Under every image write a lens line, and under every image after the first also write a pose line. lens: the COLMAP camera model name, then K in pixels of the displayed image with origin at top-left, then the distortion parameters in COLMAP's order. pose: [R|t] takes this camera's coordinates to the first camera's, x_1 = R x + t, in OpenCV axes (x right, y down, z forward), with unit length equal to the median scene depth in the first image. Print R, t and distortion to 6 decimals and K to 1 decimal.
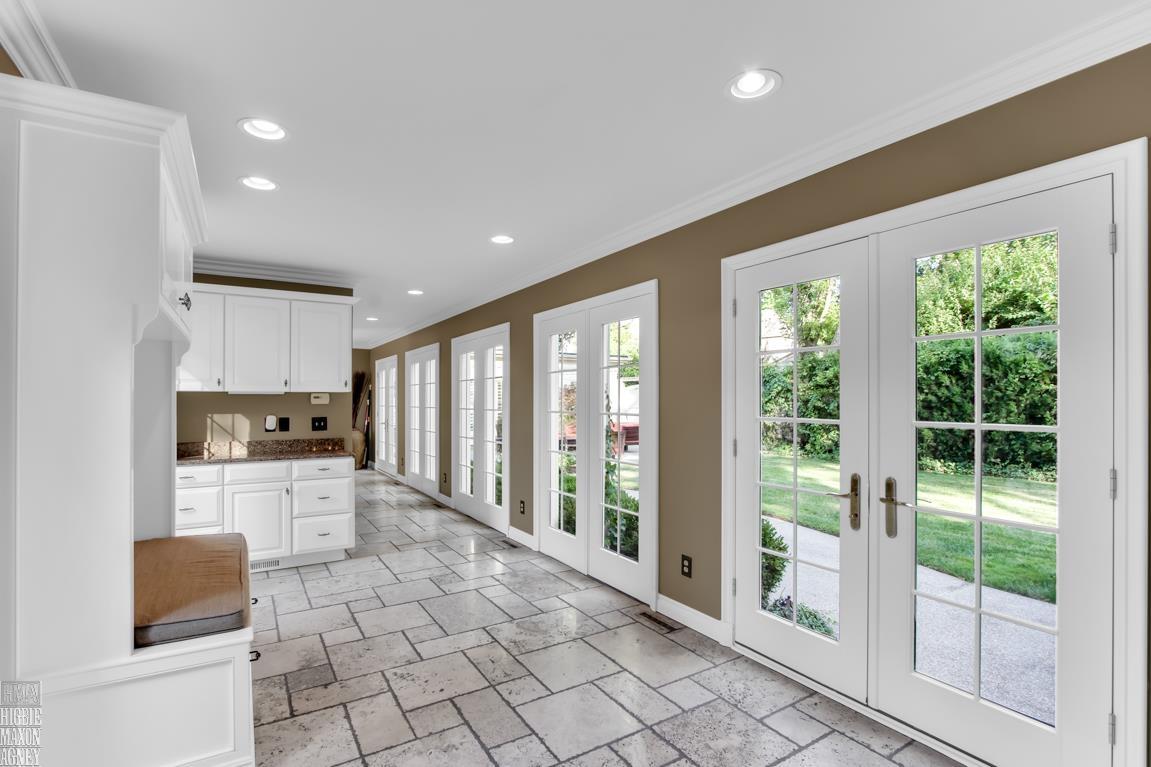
lens RADIAL K [[531.9, 0, 566.6], [0, 531.9, 399.3], [0, 0, 1]] dist [-0.002436, -0.000001]
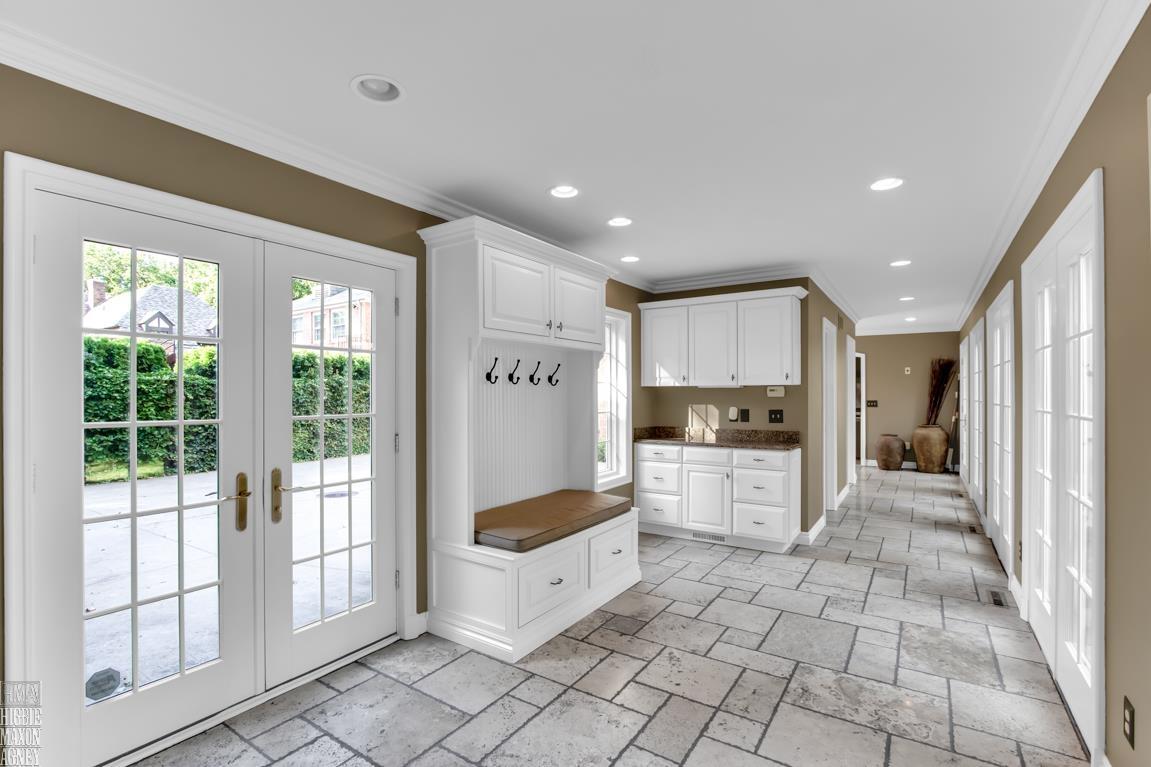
lens RADIAL K [[546.8, 0, 575.5], [0, 546.8, 383.5], [0, 0, 1]] dist [-0.002916, 0.000107]
pose [[0.419596, -0.017645, -0.907540, 0.384973], [0.004868, 0.999840, -0.017189, -0.000595], [0.907698, 0.002794, 0.419615, 0.242422]]
